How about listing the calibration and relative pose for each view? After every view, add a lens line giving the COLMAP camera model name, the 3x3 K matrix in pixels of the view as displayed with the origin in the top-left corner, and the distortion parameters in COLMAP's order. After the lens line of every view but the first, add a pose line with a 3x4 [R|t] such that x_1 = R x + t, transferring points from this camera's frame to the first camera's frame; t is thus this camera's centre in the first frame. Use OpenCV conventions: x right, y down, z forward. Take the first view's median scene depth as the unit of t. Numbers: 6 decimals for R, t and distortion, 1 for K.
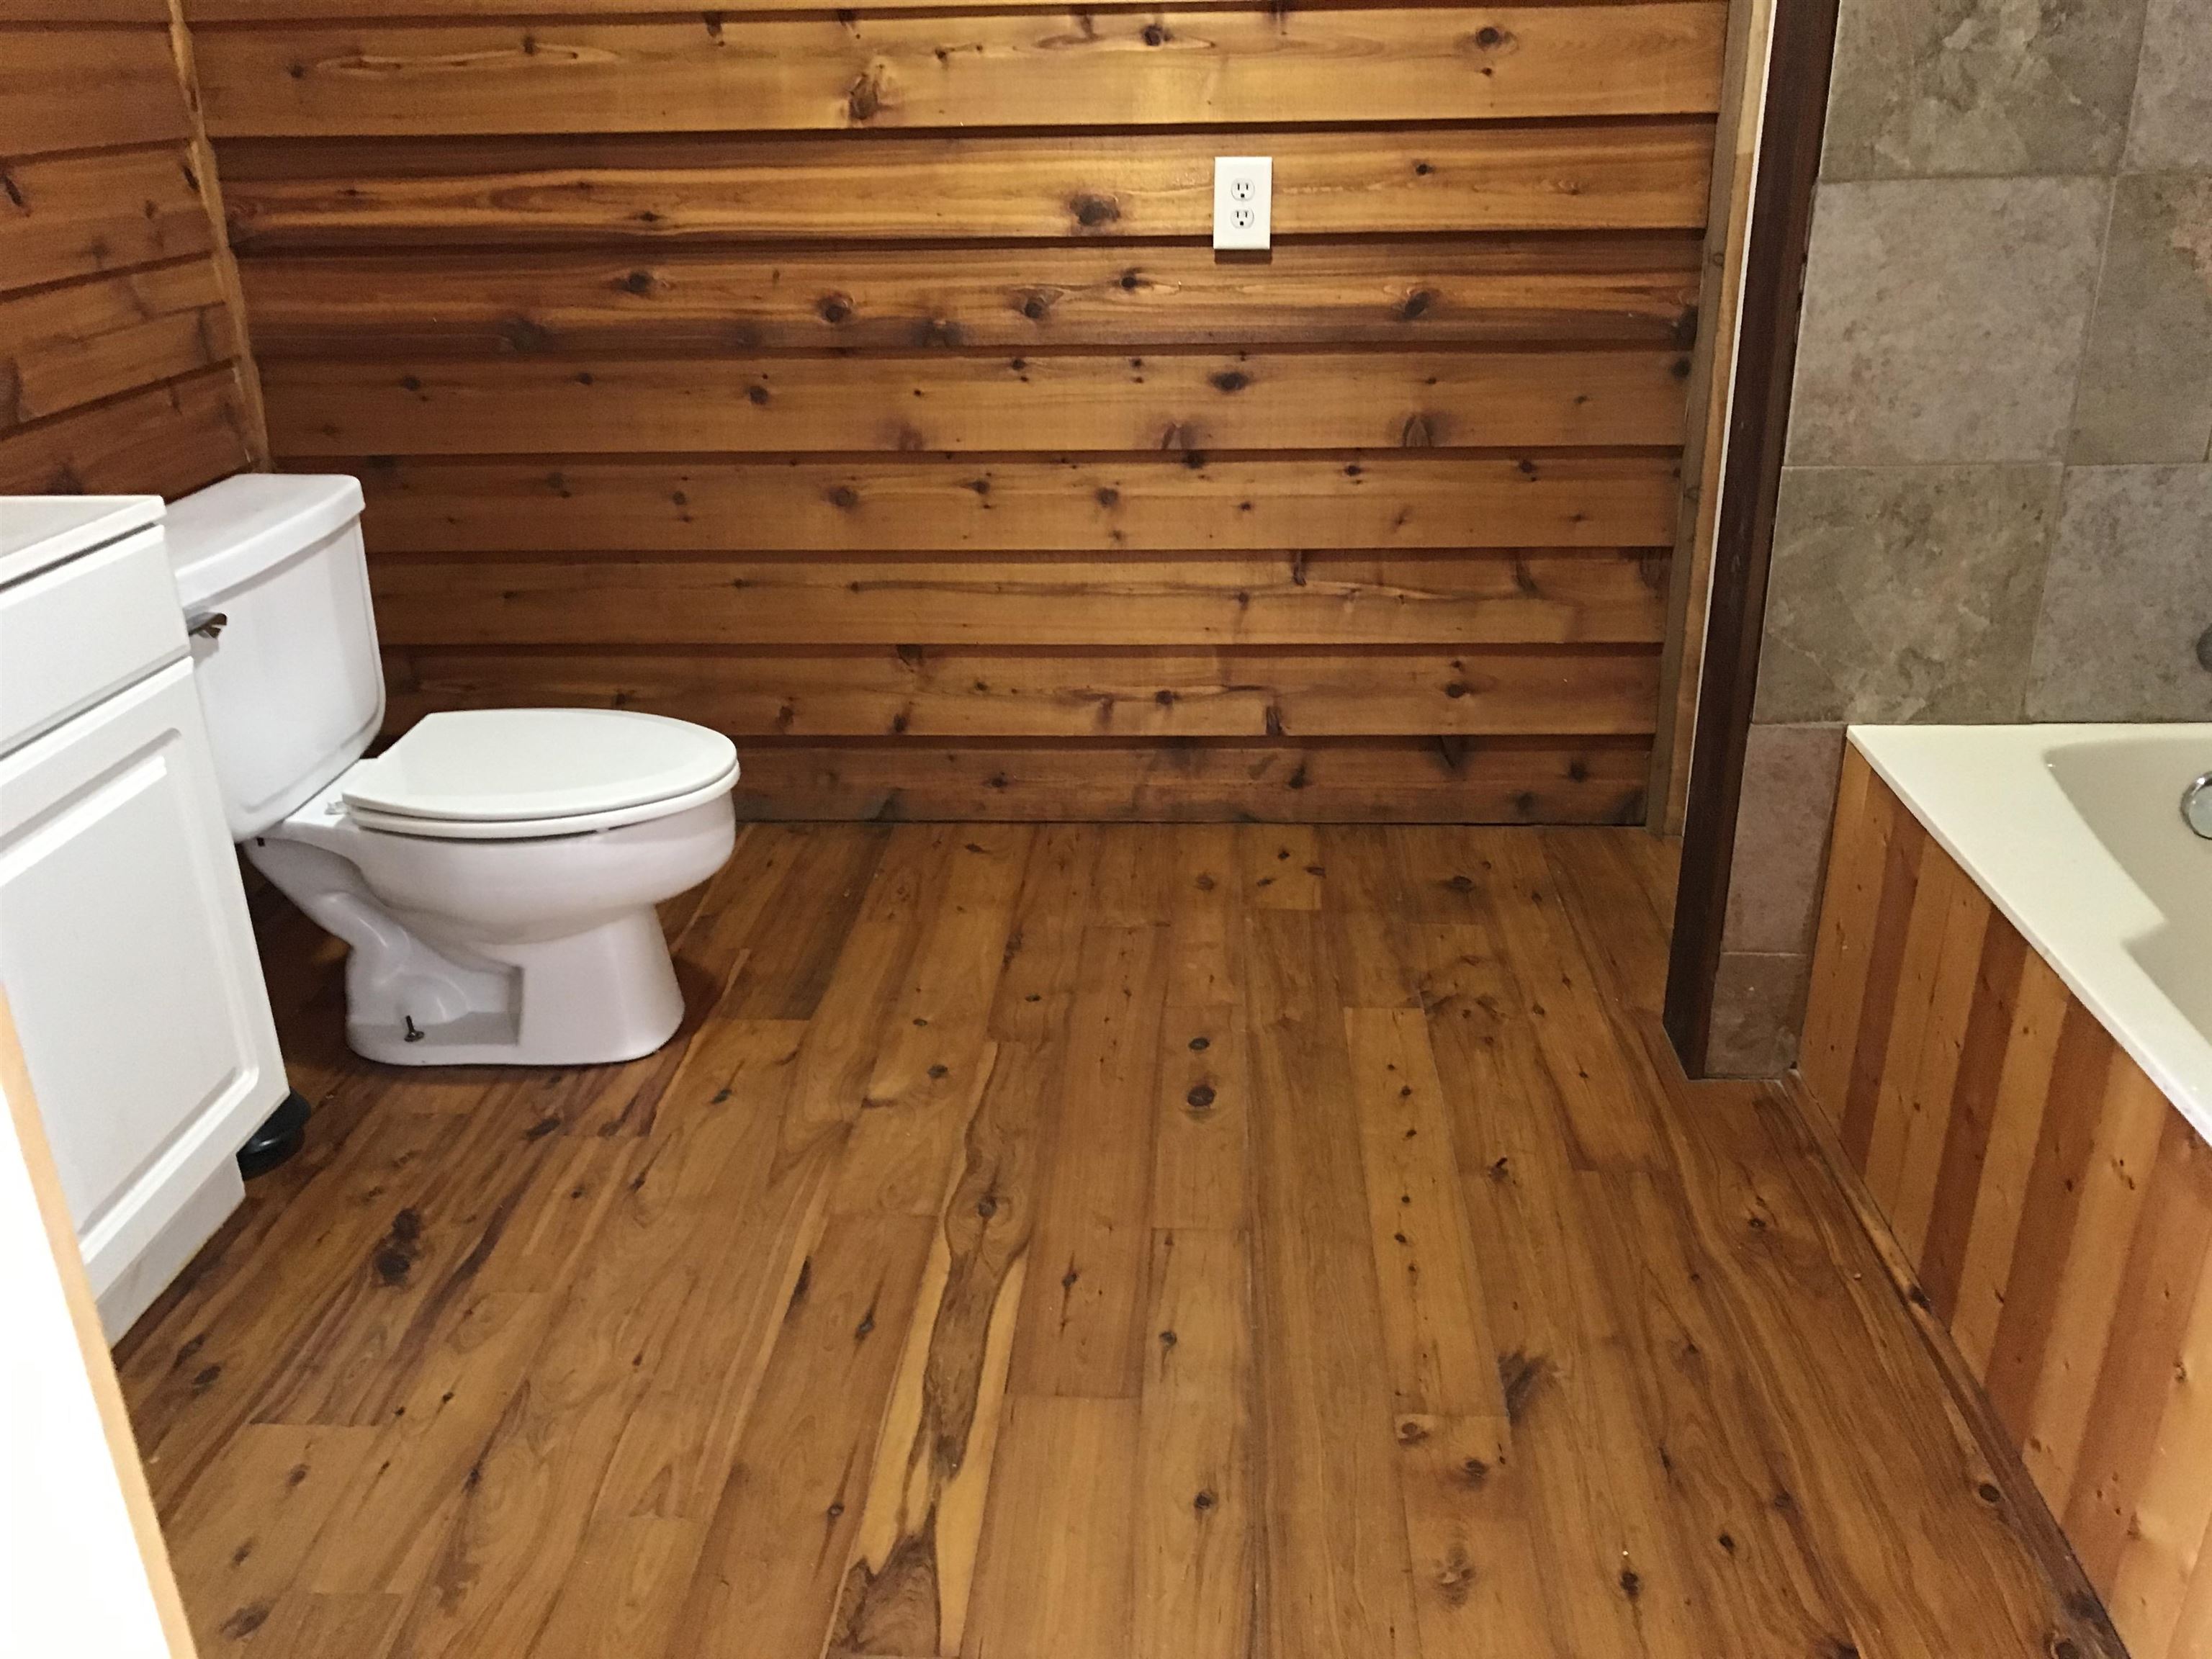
lens RADIAL K [[1818.9, 0, 1116.6], [0, 1818.9, 812.9], [0, 0, 1]] dist [0.010468, -0.002666]
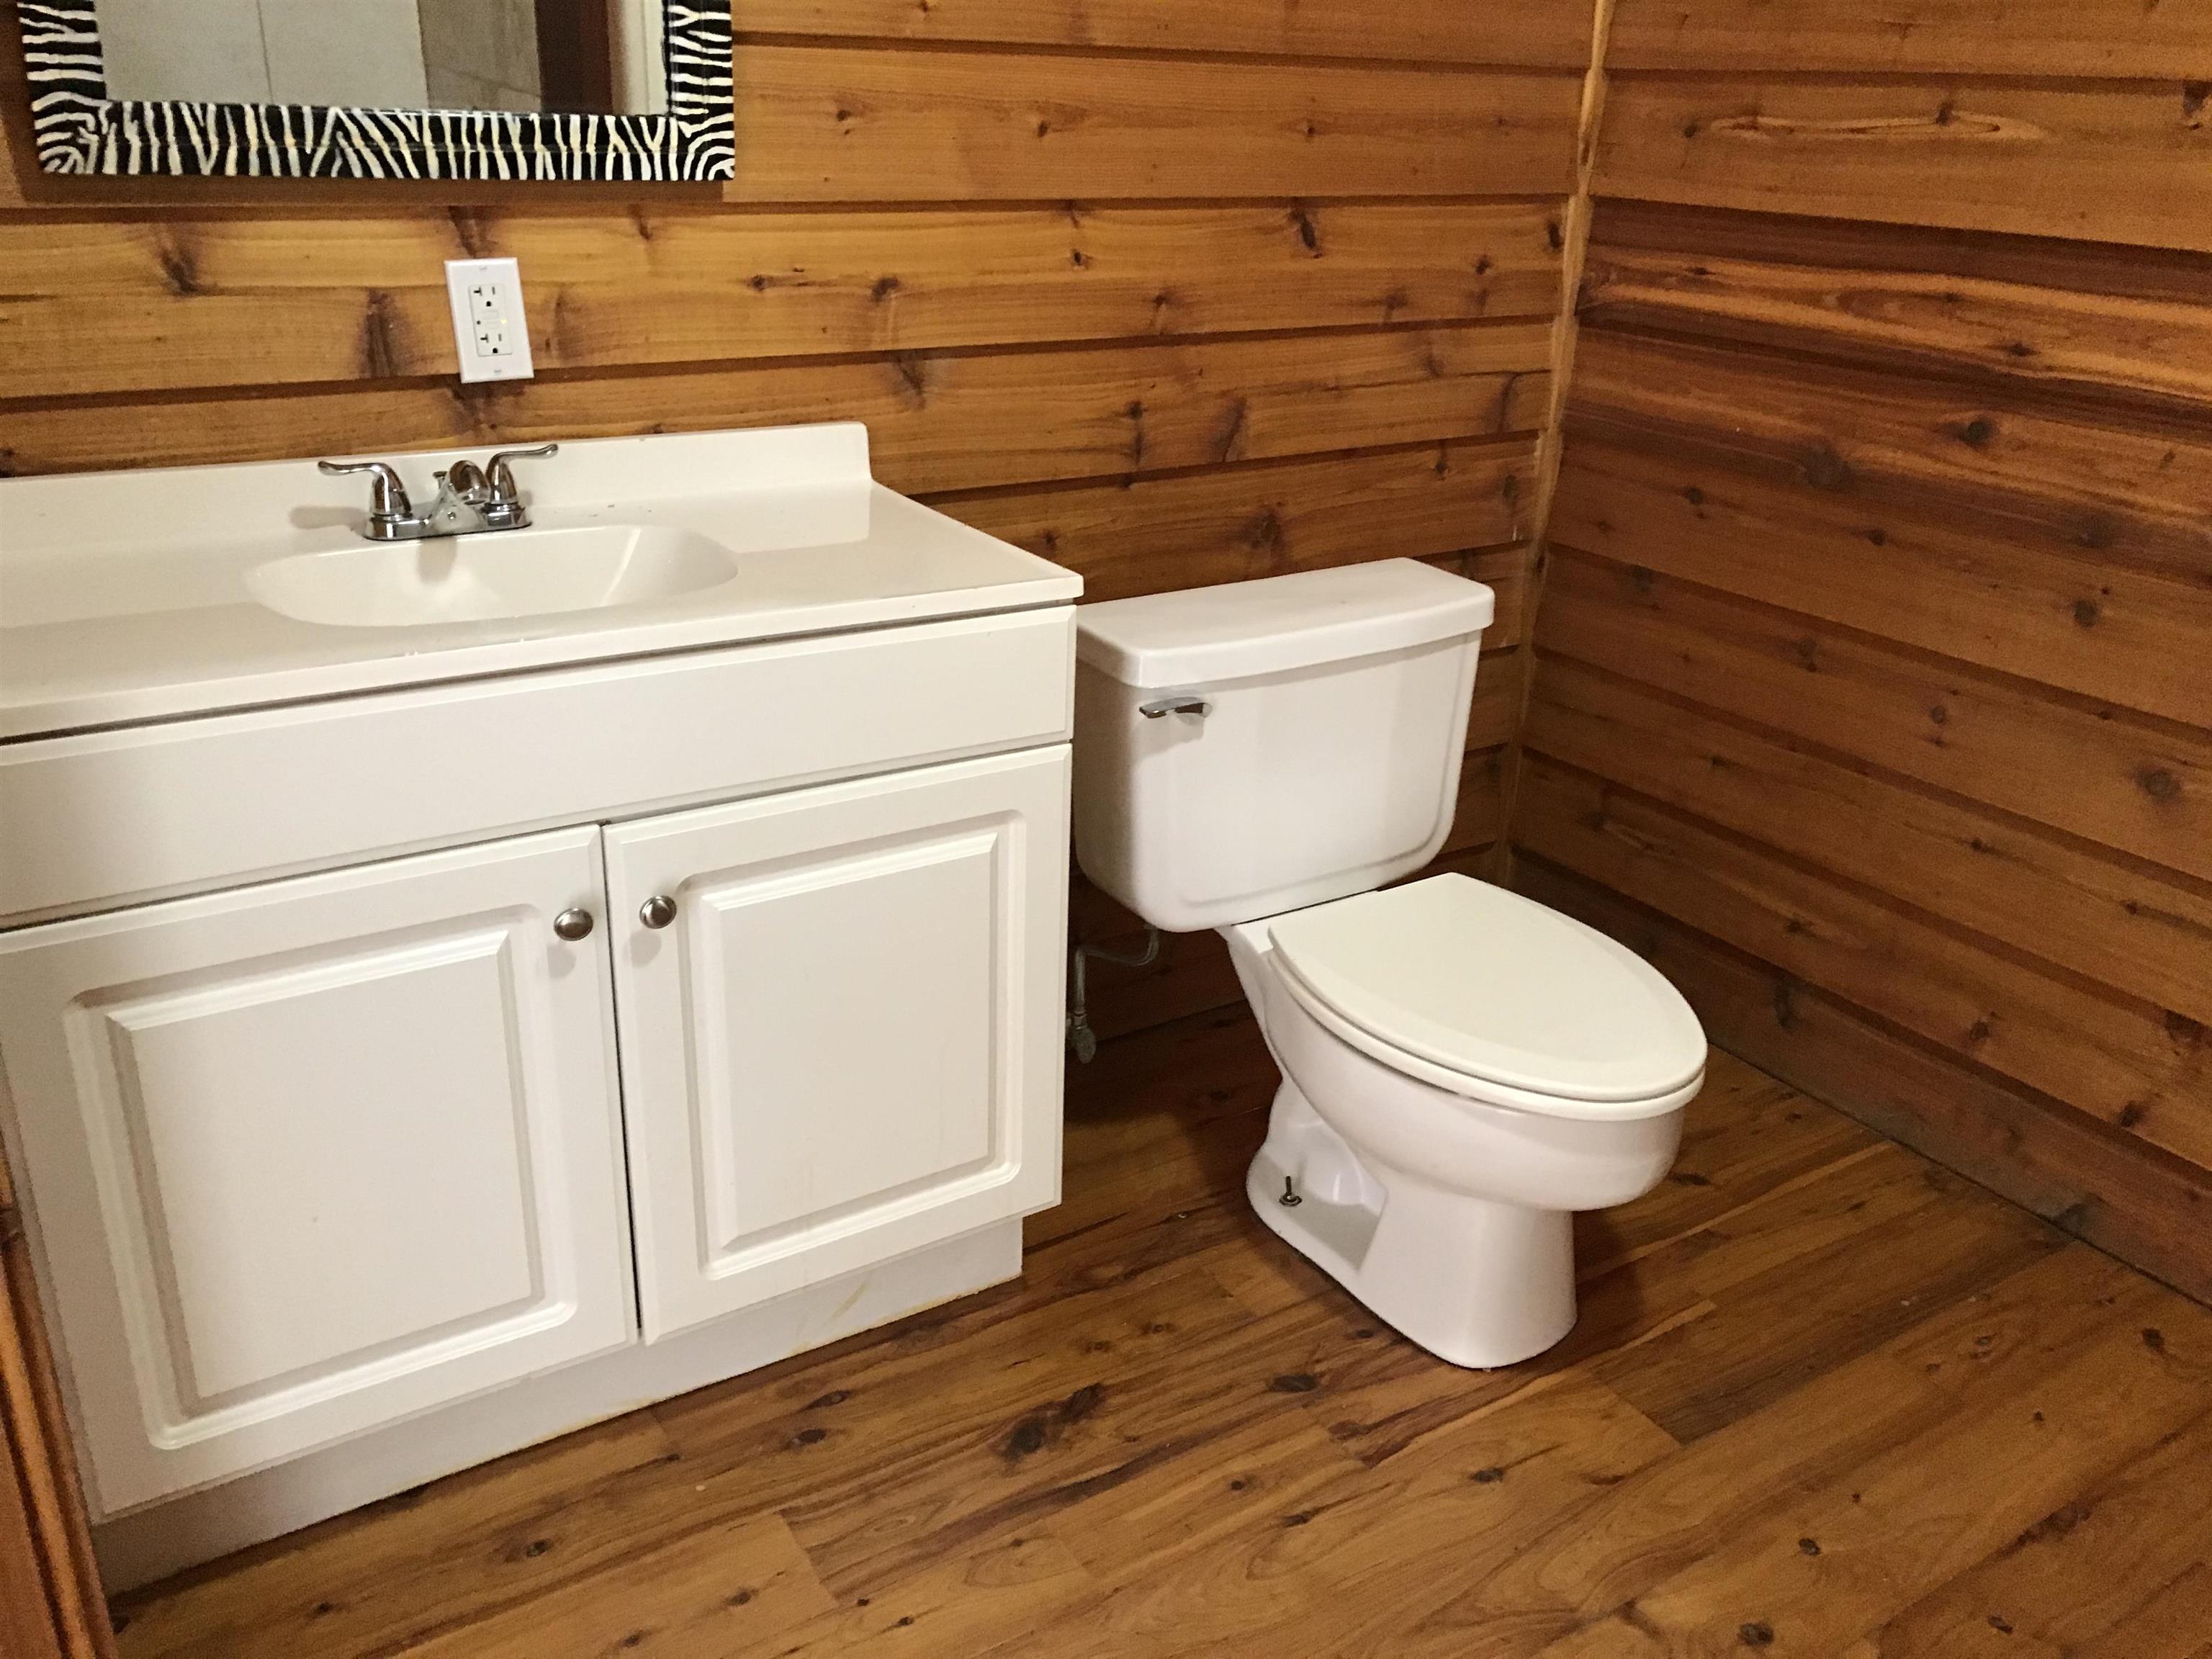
lens RADIAL K [[1818.9, 0, 1116.6], [0, 1818.9, 812.9], [0, 0, 1]] dist [0.010468, -0.002666]
pose [[0.587911, 0.338003, -0.734925, 0.138025], [-0.351650, 0.924974, 0.144103, -0.135652], [0.728494, 0.173716, 0.662661, 0.285721]]
